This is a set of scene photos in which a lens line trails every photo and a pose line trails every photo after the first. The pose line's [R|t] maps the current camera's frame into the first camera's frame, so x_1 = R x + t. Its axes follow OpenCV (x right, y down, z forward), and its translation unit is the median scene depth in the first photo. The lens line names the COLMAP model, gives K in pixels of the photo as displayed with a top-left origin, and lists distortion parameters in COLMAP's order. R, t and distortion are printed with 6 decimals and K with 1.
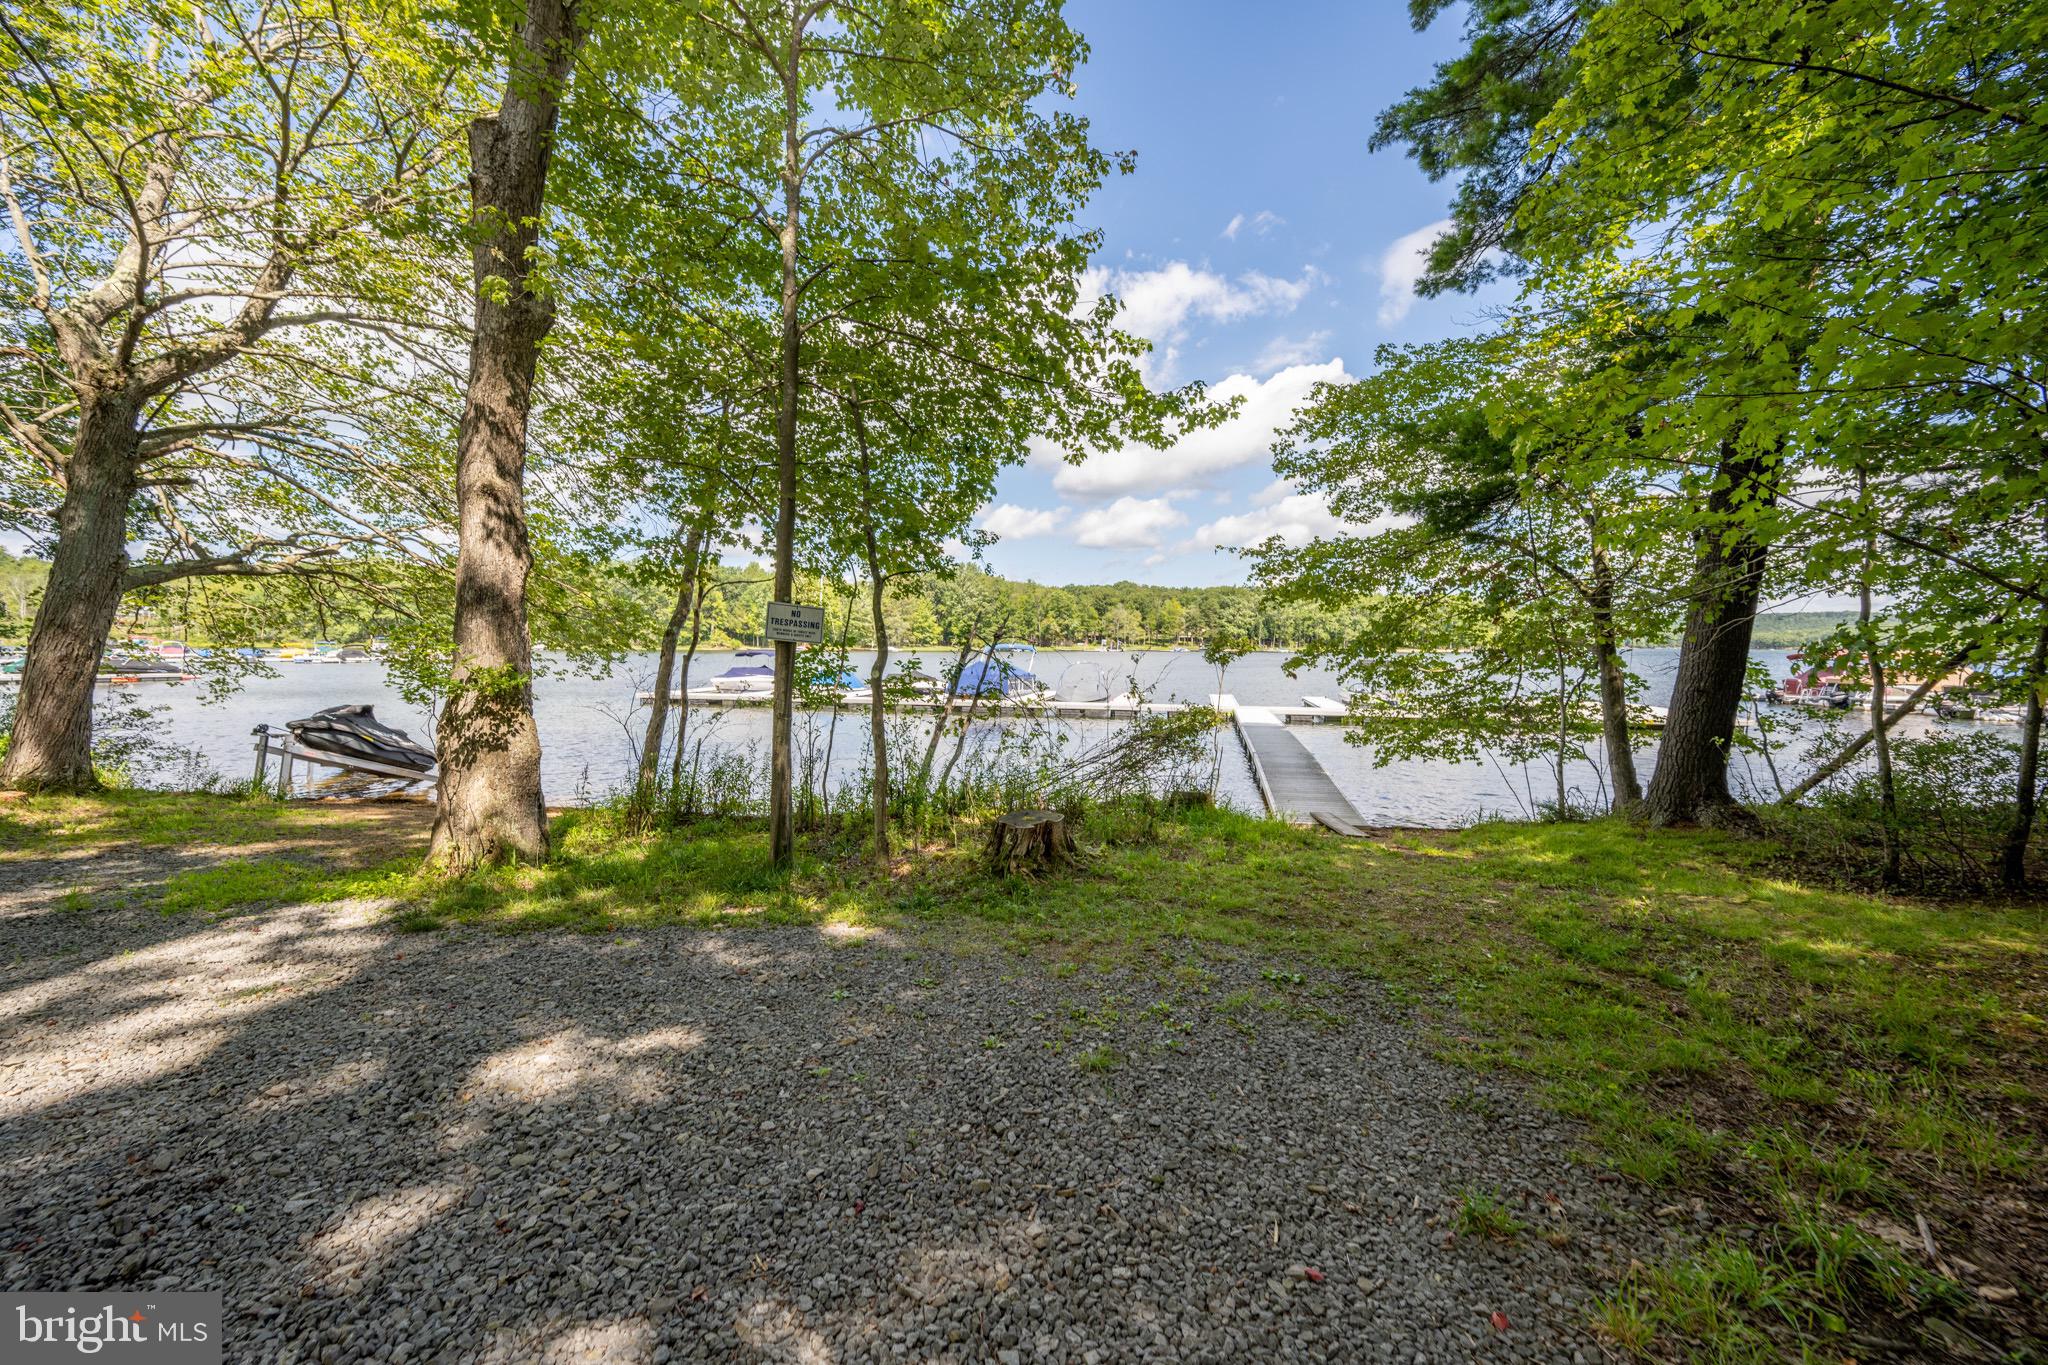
lens RADIAL K [[834.6, 0, 1029.0], [0, 834.6, 666.7], [0, 0, 1]] dist [0.000612, 0.000058]
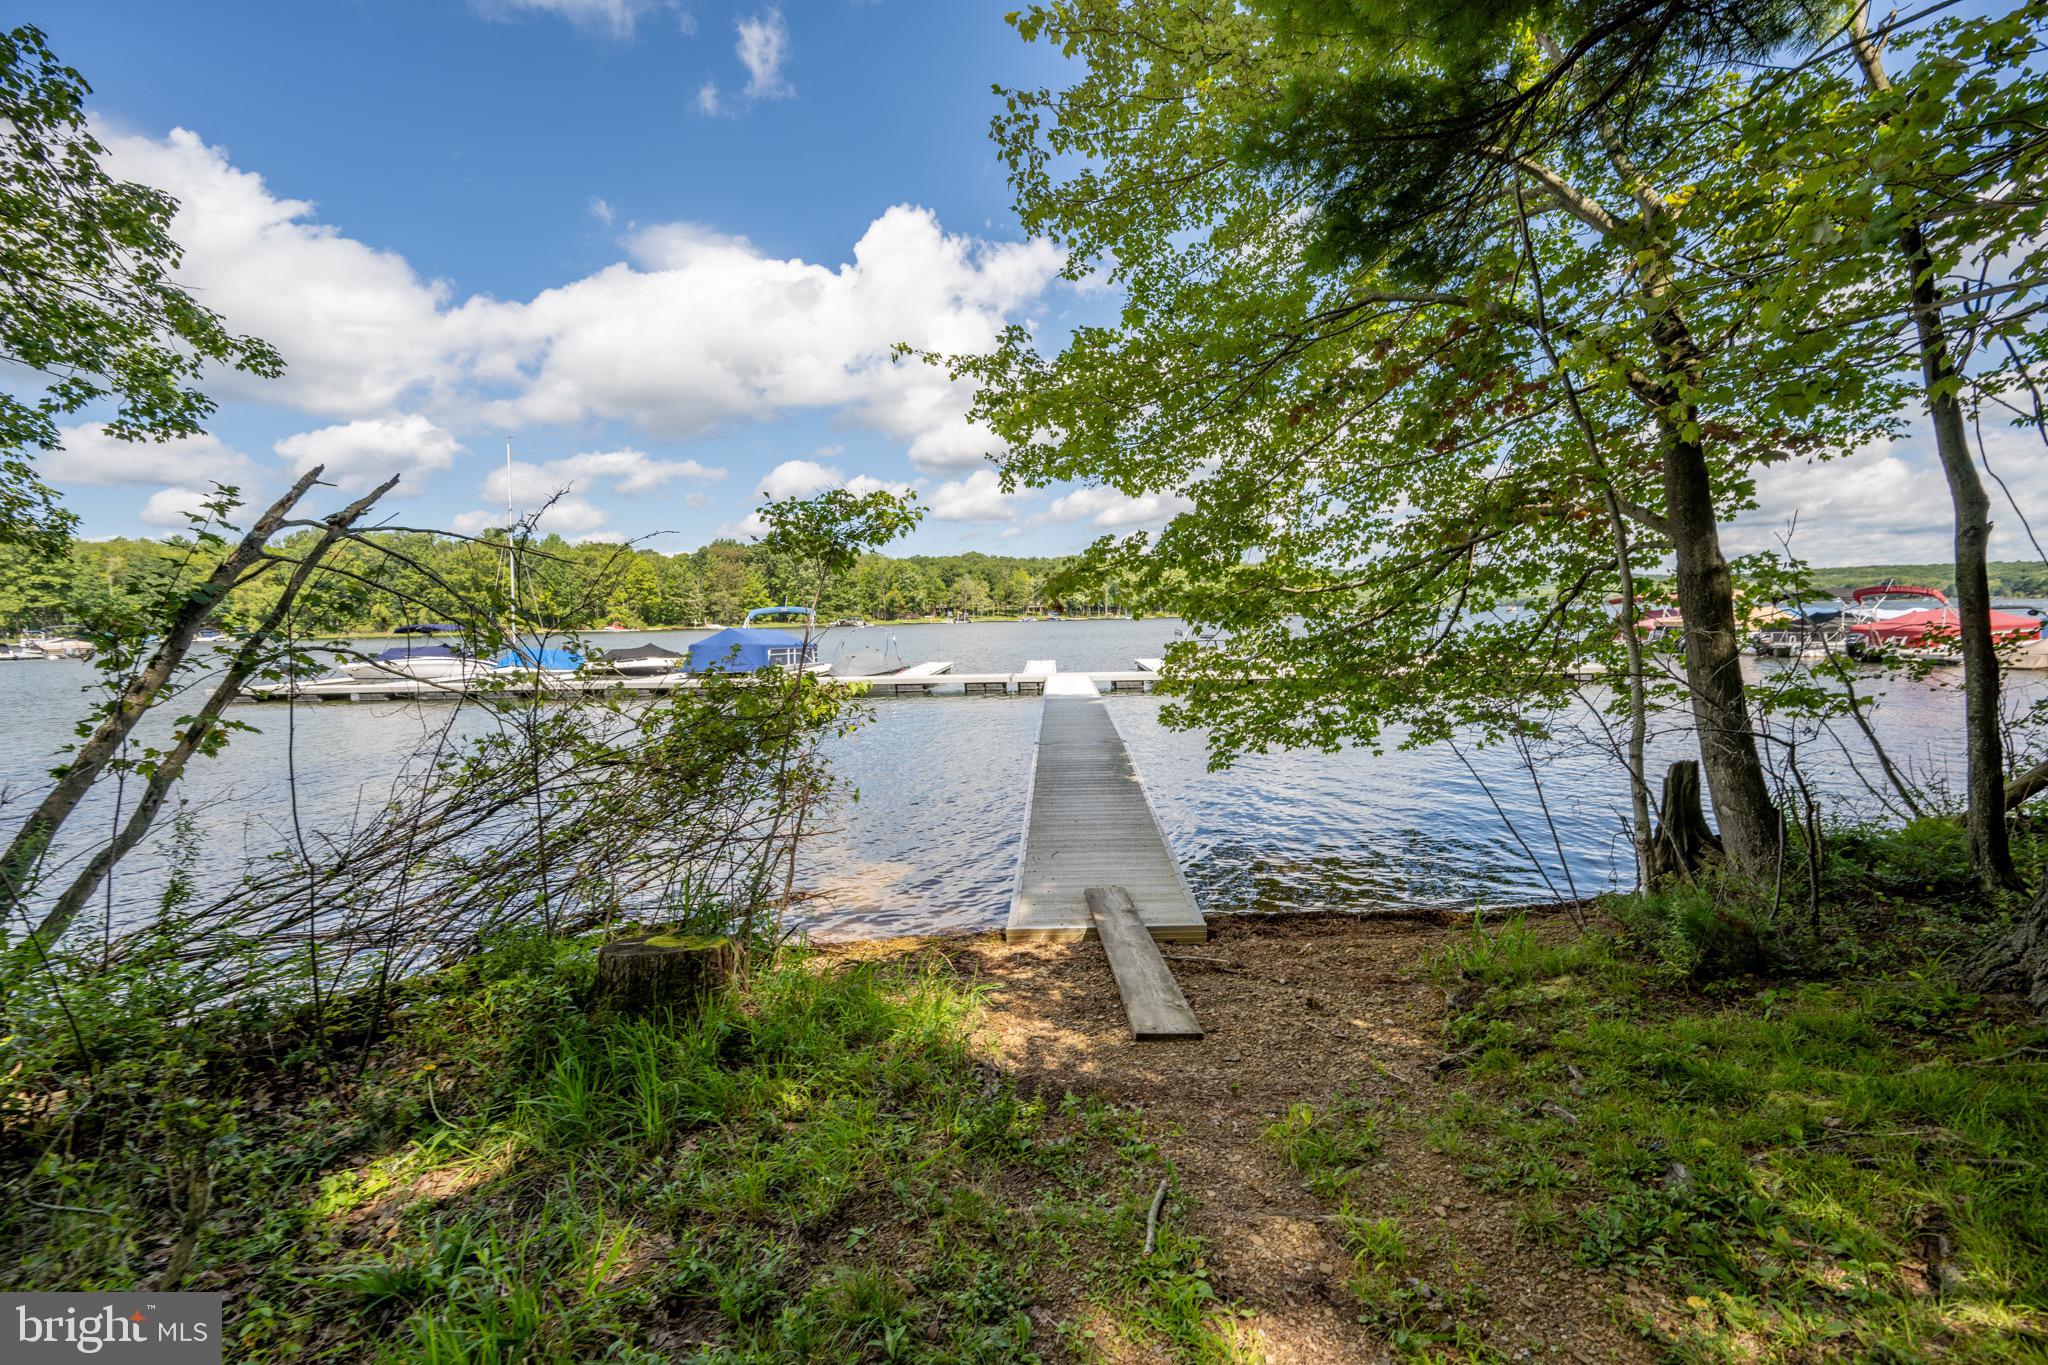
lens RADIAL K [[834.6, 0, 1029.0], [0, 834.6, 666.7], [0, 0, 1]] dist [0.000612, 0.000058]
pose [[0.984727, -0.032498, 0.171043, 0.082451], [0.027088, 0.999059, 0.033867, 0.011980], [-0.171983, -0.028717, 0.984681, 0.190748]]
